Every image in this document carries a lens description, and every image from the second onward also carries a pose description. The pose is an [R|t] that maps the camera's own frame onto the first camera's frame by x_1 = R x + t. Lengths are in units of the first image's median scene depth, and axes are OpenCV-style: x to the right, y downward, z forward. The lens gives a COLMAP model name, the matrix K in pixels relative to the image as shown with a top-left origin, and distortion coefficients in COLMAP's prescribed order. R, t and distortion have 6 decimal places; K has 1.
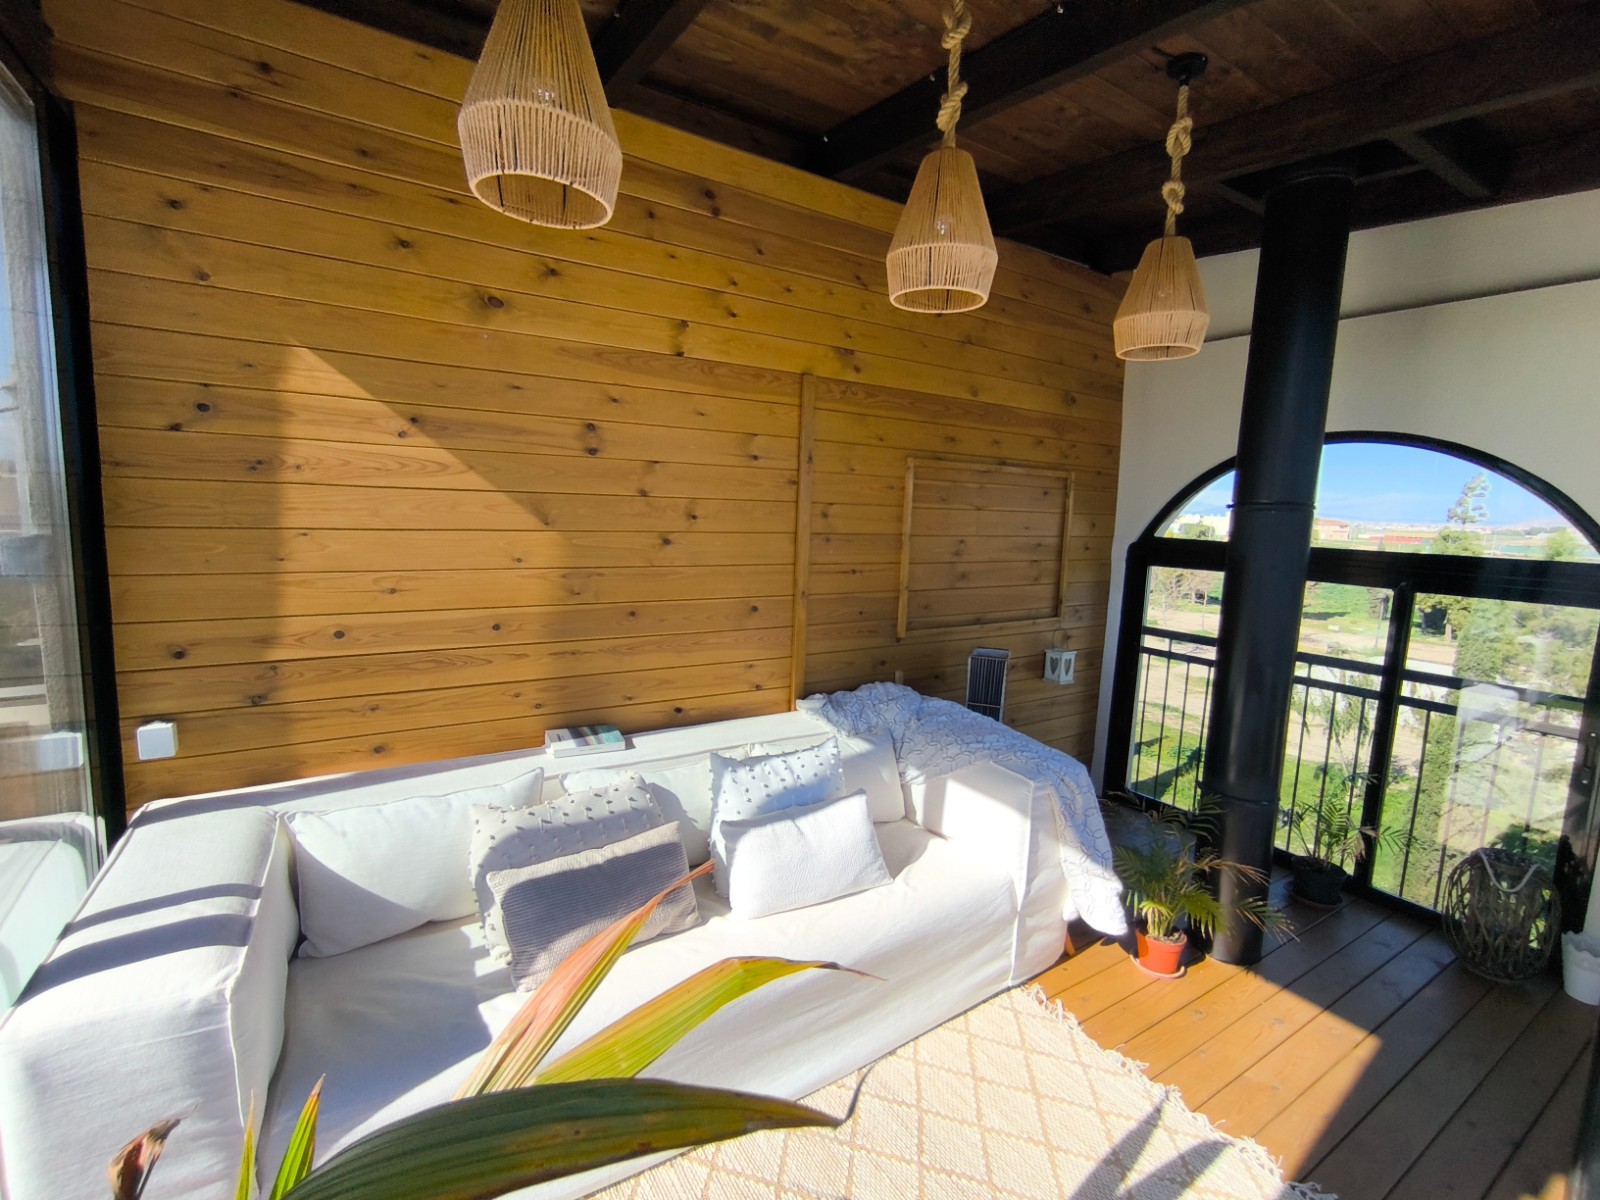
lens RADIAL K [[733.6, 0, 800.0], [0, 733.6, 600.0], [0, 0, 1]] dist [-0.046657, 0.028321]
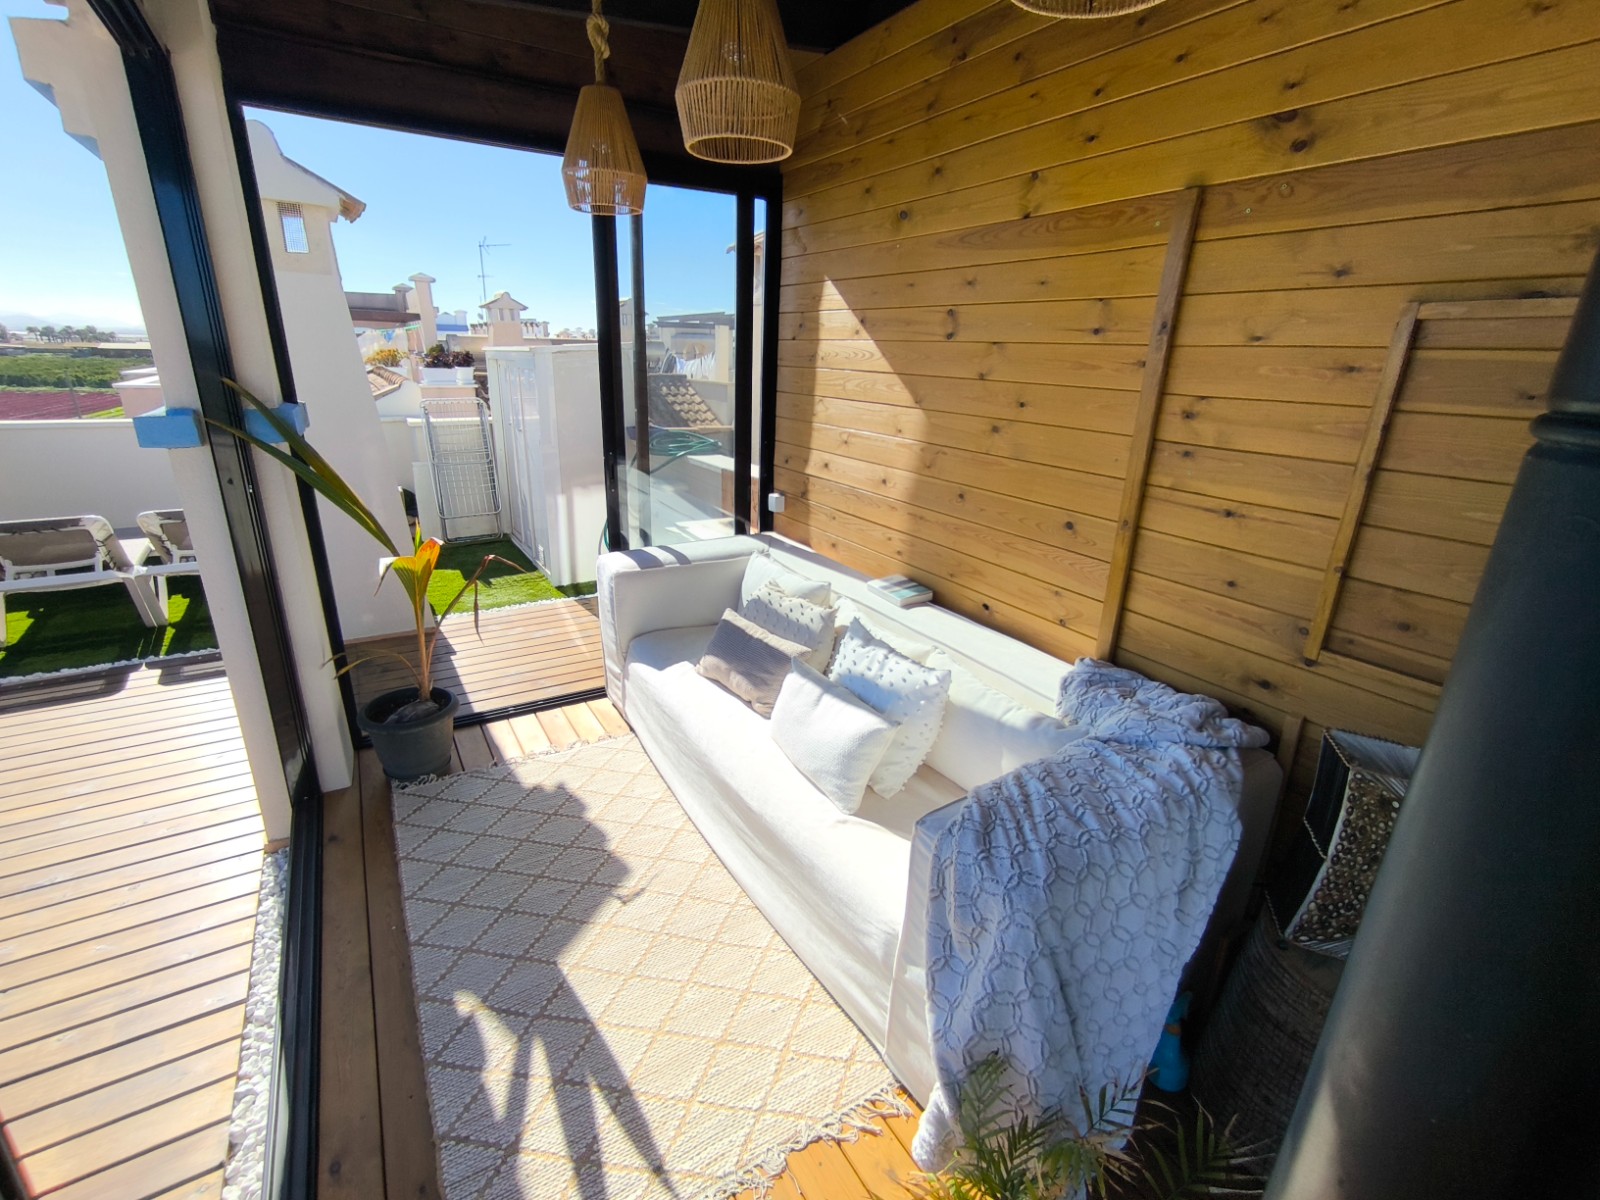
lens RADIAL K [[733.6, 0, 800.0], [0, 733.6, 600.0], [0, 0, 1]] dist [-0.046657, 0.028321]
pose [[-0.022079, 0.286750, -0.957751, 0.863417], [-0.159743, 0.944665, 0.286514, -0.109077], [0.986912, 0.159320, 0.024949, 0.821022]]
